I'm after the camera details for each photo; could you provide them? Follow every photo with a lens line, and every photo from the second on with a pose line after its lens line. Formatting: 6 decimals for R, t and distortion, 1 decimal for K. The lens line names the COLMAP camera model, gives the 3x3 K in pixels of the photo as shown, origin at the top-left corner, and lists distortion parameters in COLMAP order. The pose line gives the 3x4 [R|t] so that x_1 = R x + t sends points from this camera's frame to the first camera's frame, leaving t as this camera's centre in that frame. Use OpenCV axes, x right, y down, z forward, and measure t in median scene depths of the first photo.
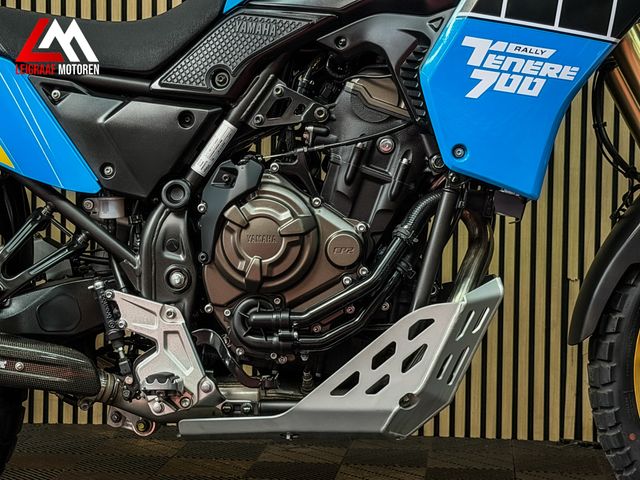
lens RADIAL K [[1434.6, 0, 320.0], [0, 1434.6, 240.0], [0, 0, 1]] dist [0.067308, 0.519022]
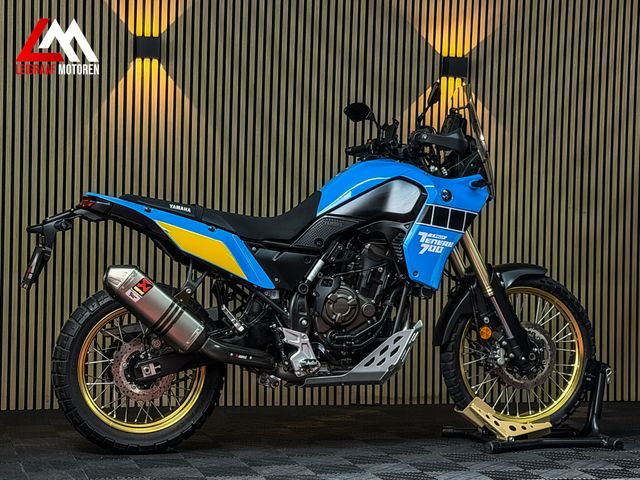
lens RADIAL K [[1434.6, 0, 320.0], [0, 1434.6, 240.0], [0, 0, 1]] dist [0.067308, 0.519022]
pose [[0.926067, 0.005464, 0.377320, -1.044355], [0.007952, 0.999391, -0.033988, -0.032608], [-0.377276, 0.034475, 0.925459, -1.375944]]
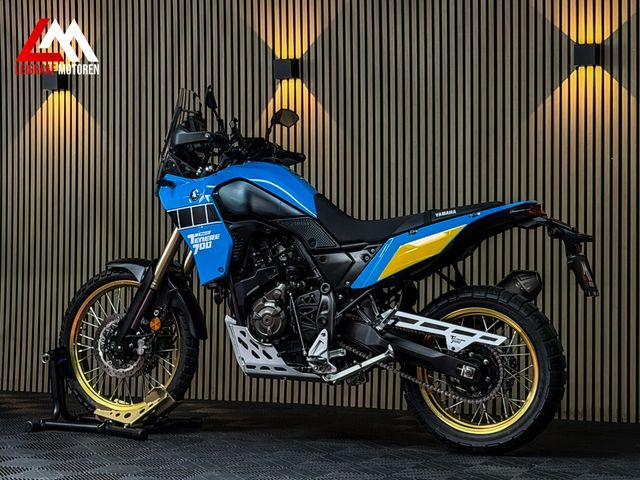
lens RADIAL K [[1411.7, 0, 311.5], [0, 1411.7, 239.2], [0, 0, 1]] dist [0.095321, 0.249407]
pose [[0.951600, -0.009378, -0.307195, 0.901250], [-0.008841, 0.998285, -0.057862, 0.031250], [0.307211, 0.057777, 0.949886, -1.468146]]
